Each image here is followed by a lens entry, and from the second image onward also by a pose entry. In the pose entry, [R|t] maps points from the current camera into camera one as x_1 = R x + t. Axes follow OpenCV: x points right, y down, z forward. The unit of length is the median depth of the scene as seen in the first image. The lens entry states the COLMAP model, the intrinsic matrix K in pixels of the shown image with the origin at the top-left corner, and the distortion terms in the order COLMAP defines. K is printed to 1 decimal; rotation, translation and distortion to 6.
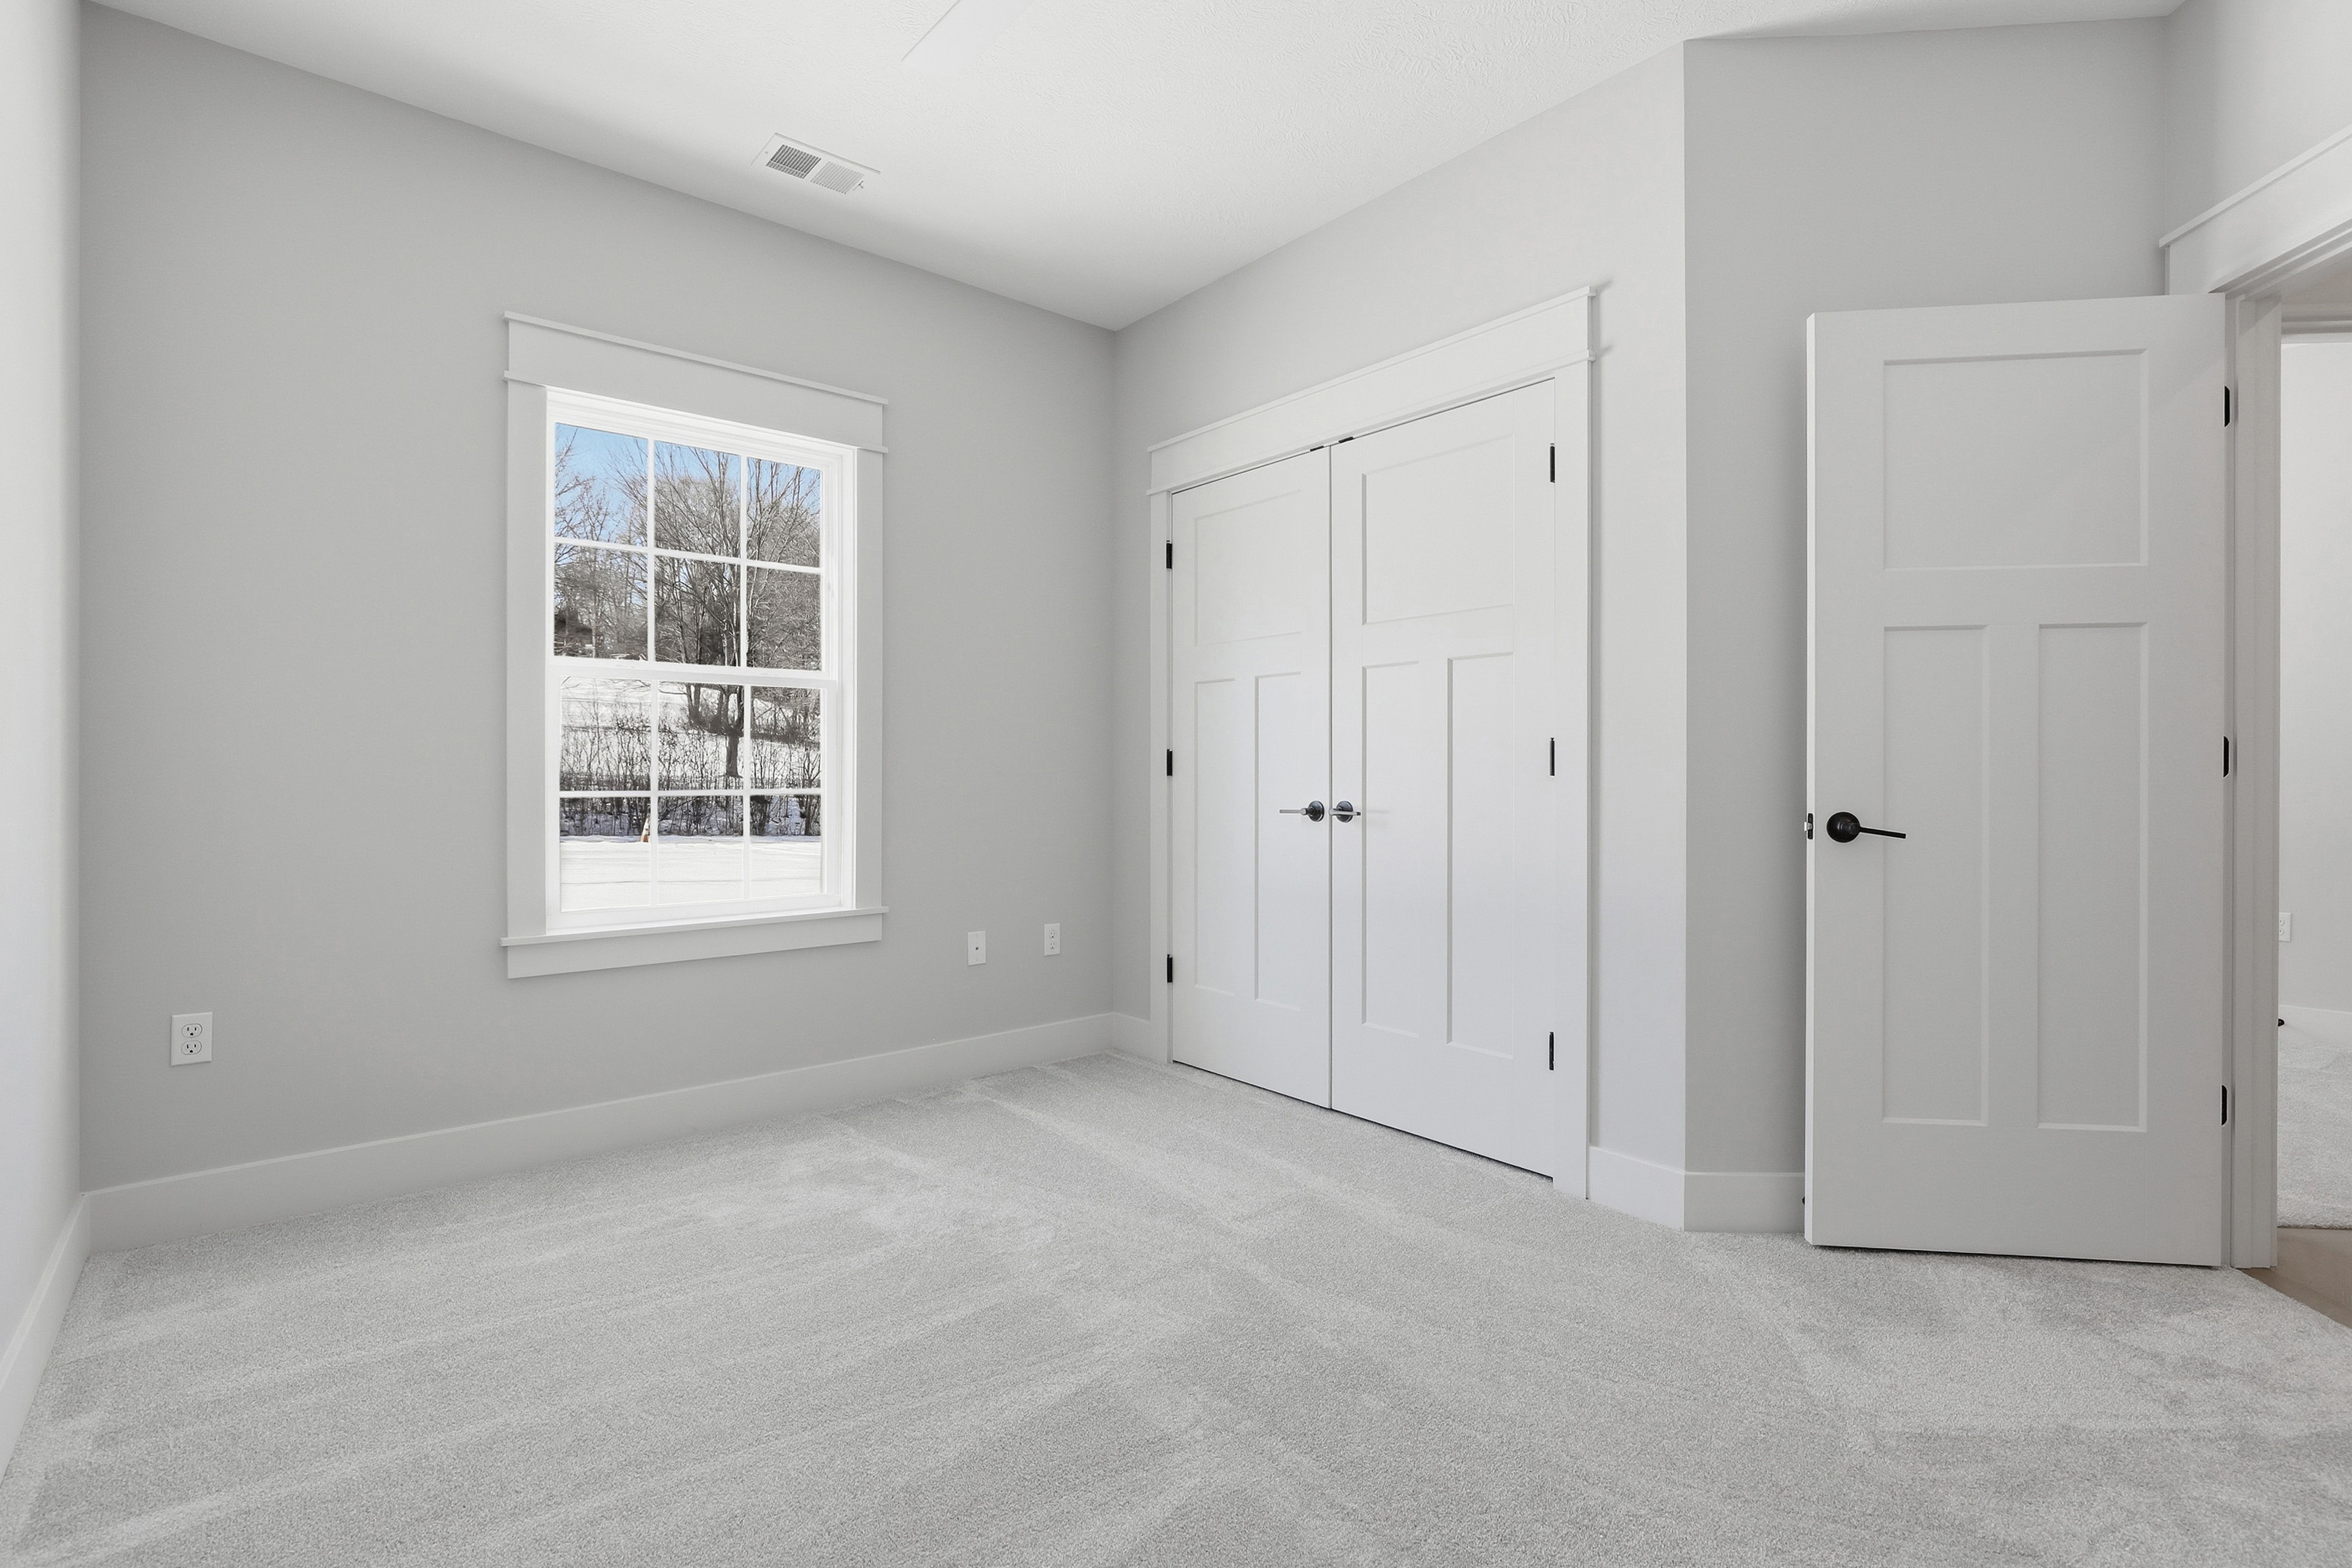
lens RADIAL K [[1101.3, 0, 1174.4], [0, 1101.3, 780.2], [0, 0, 1]] dist [-0.012335, 0.002997]
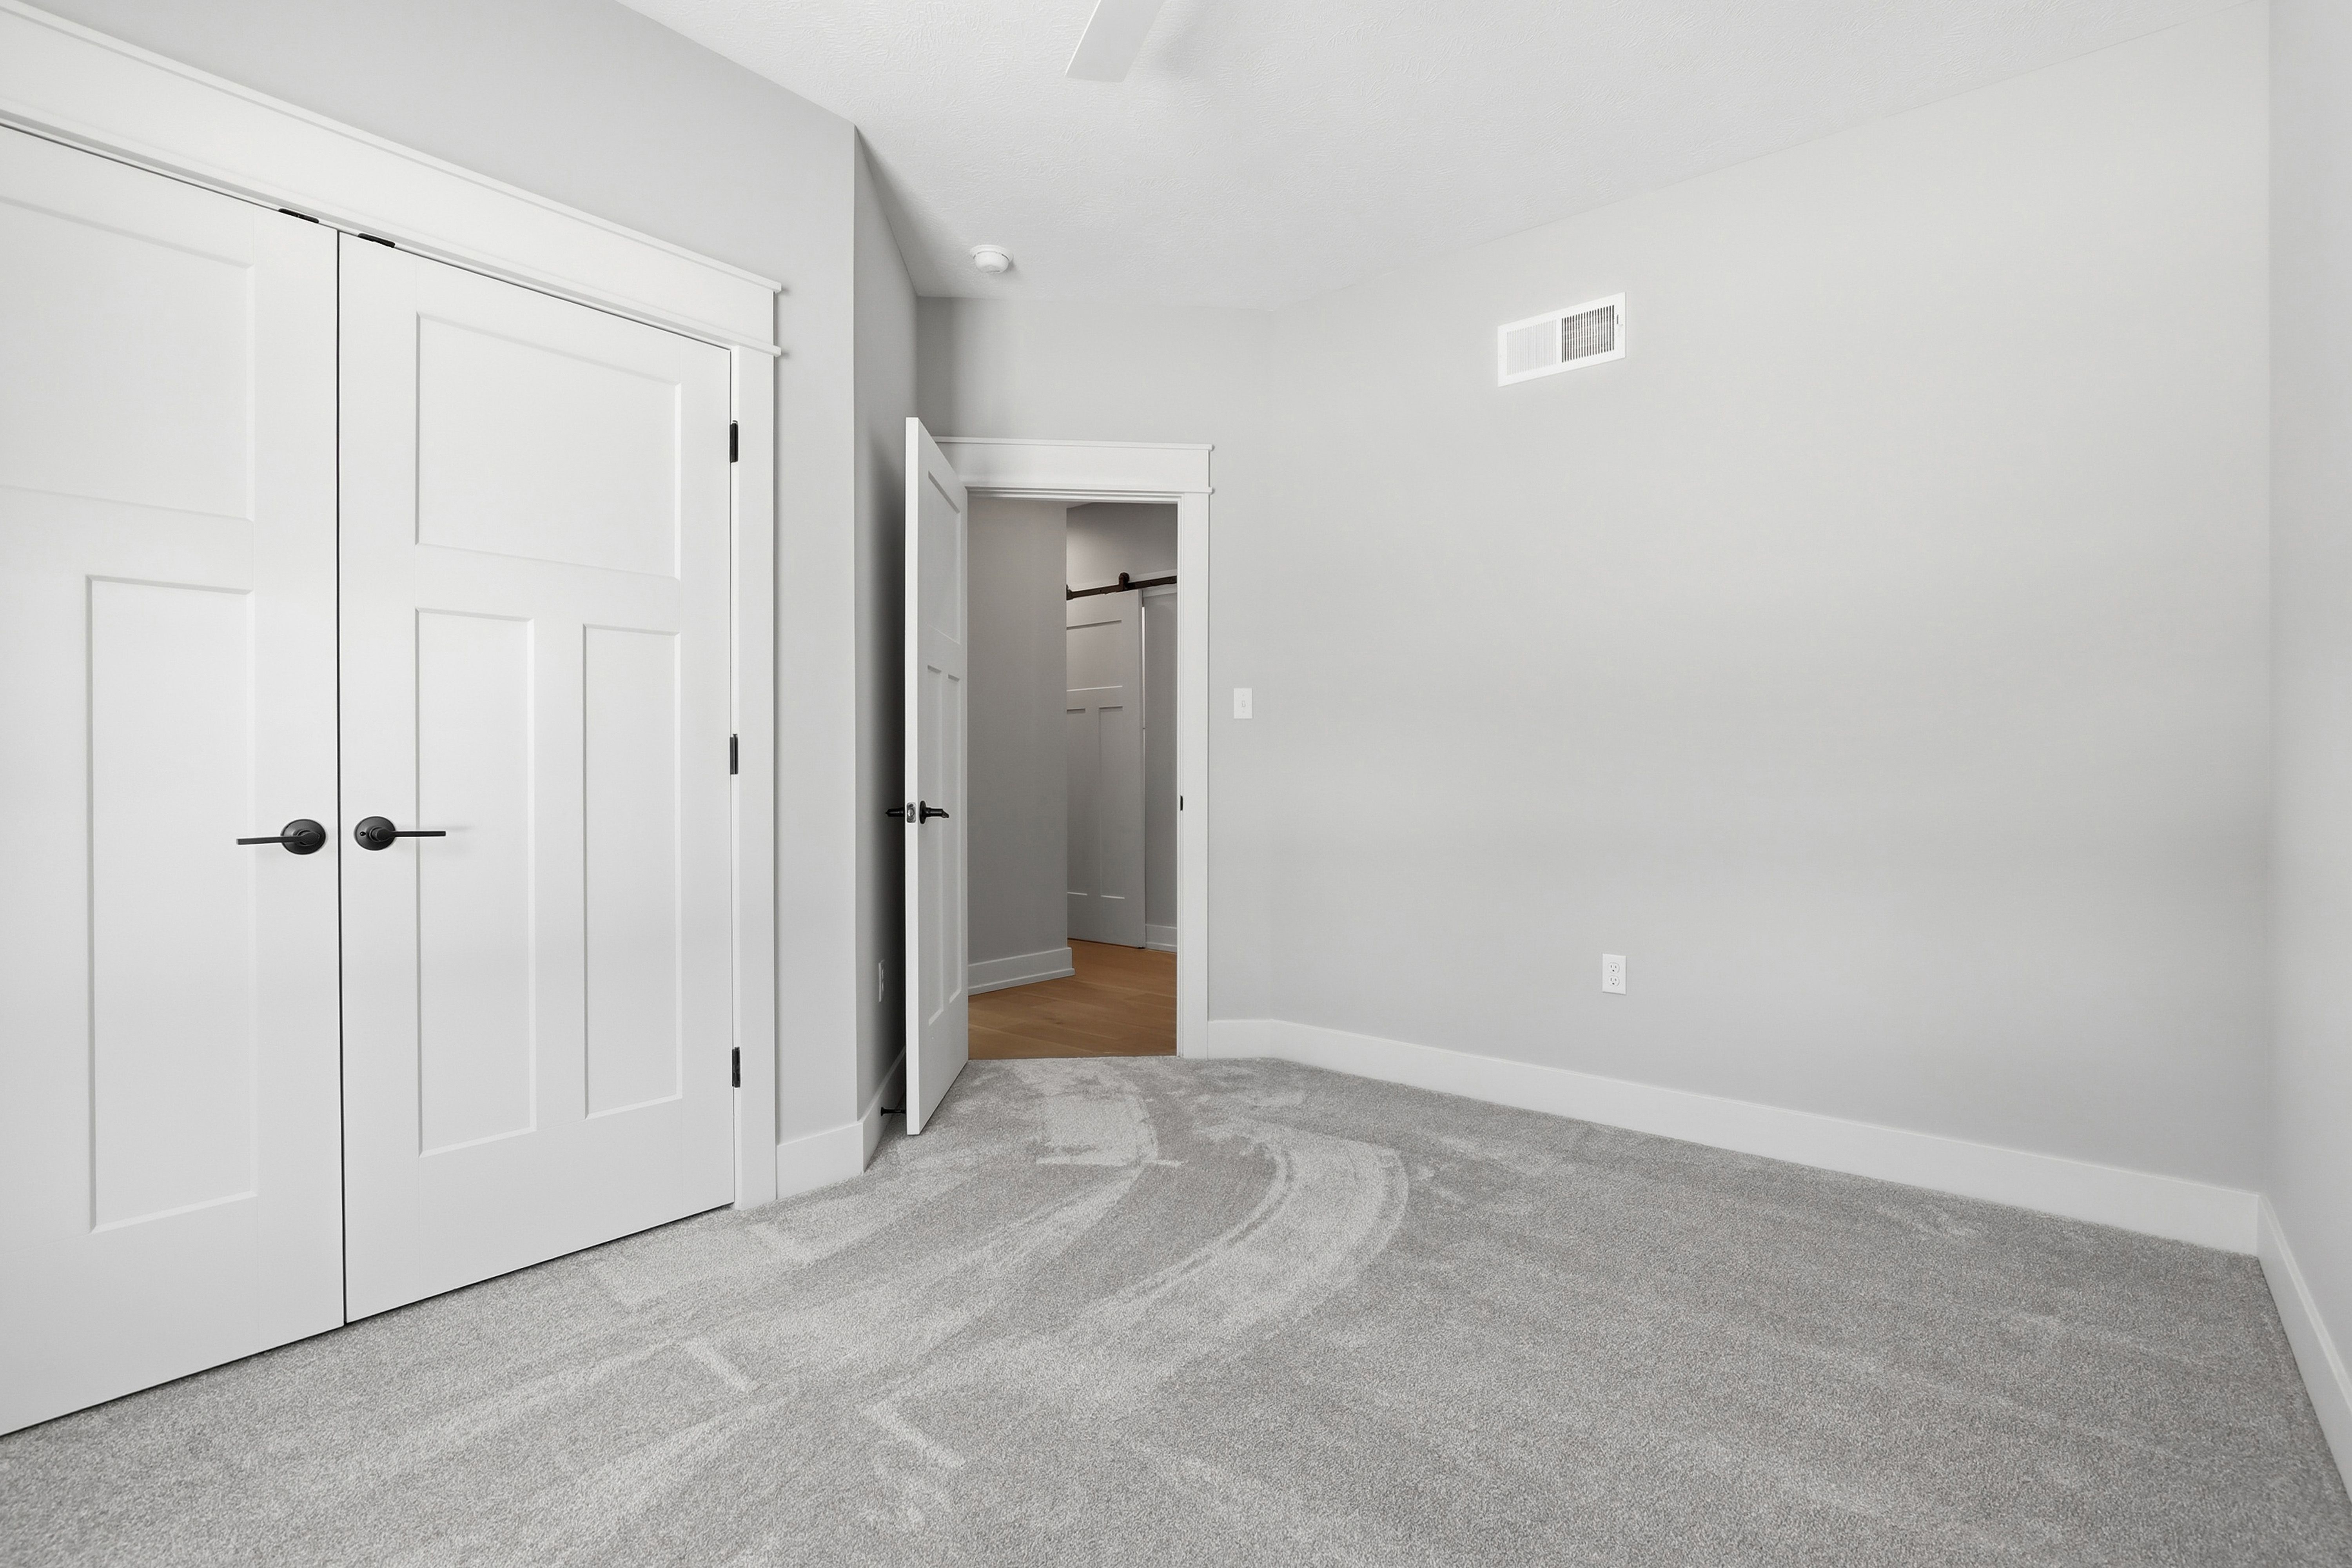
lens RADIAL K [[1101.3, 0, 1164.2], [0, 1101.3, 779.8], [0, 0, 1]] dist [-0.012335, 0.002997]
pose [[-0.169016, -0.006198, 0.985594, -0.536105], [0.009838, 0.999920, 0.007975, -0.002345], [-0.985564, 0.011044, -0.168942, 0.664328]]
